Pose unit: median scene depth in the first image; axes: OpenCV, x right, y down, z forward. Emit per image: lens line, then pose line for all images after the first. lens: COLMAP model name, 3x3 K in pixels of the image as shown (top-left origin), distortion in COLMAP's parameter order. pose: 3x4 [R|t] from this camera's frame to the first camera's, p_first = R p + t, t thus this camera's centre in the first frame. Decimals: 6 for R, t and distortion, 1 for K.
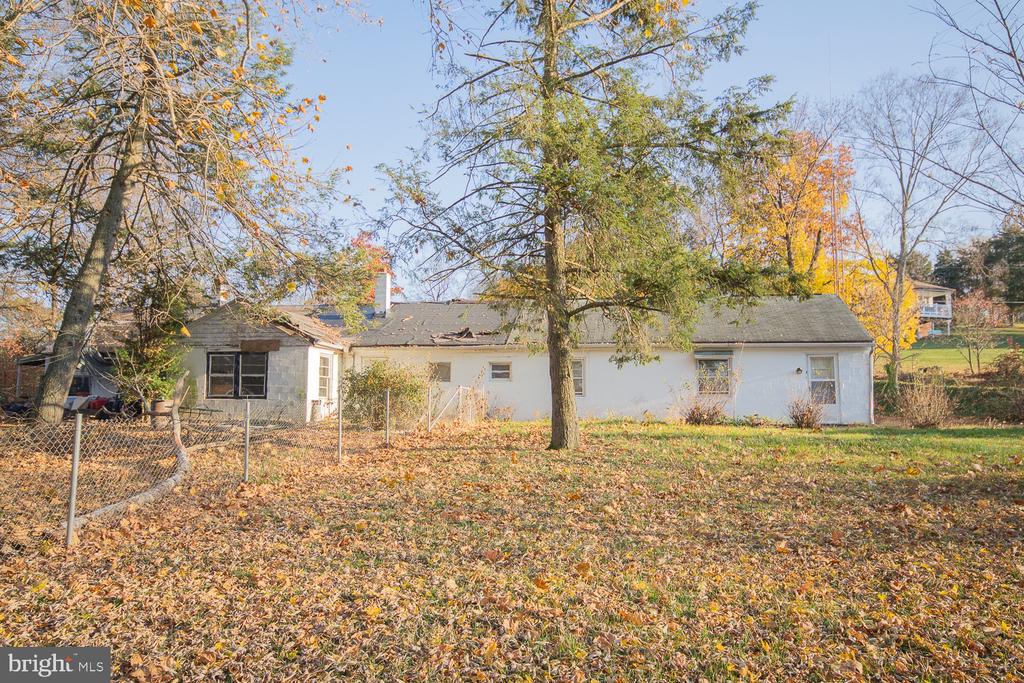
lens RADIAL K [[786.1, 0, 512.7], [0, 786.1, 339.8], [0, 0, 1]] dist [0.057177, 0.004472]
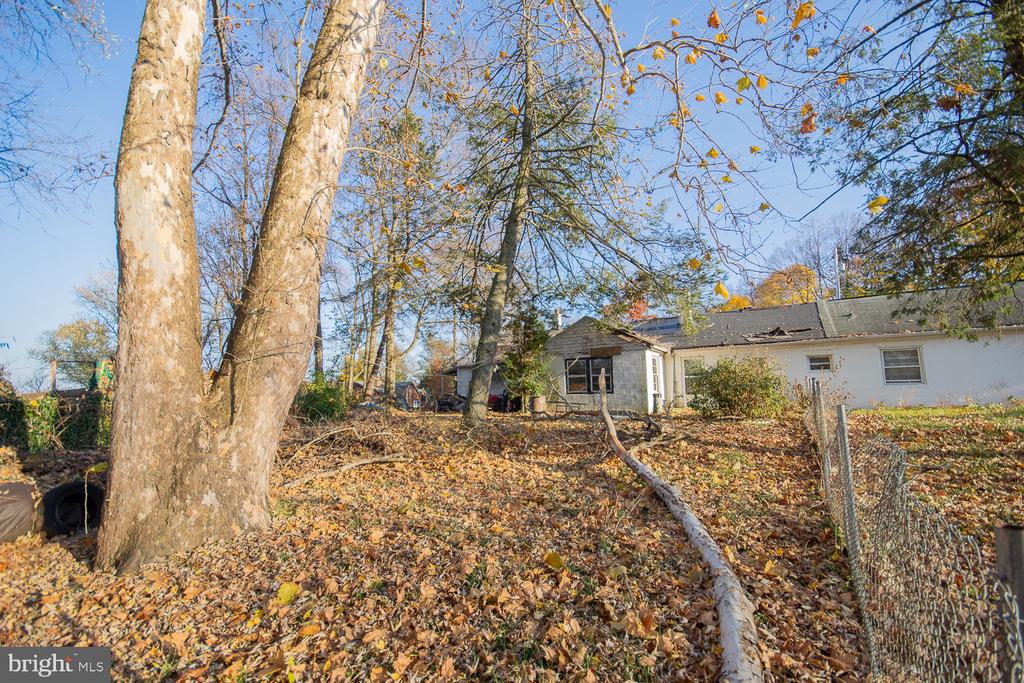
lens RADIAL K [[453.0, 0, 511.2], [0, 453.0, 343.1], [0, 0, 1]] dist [0.000323, -0.004484]
pose [[0.925923, -0.065654, -0.371963, -0.189723], [0.054162, 0.997679, -0.041271, 0.015748], [0.373809, 0.018067, 0.927330, 0.272013]]
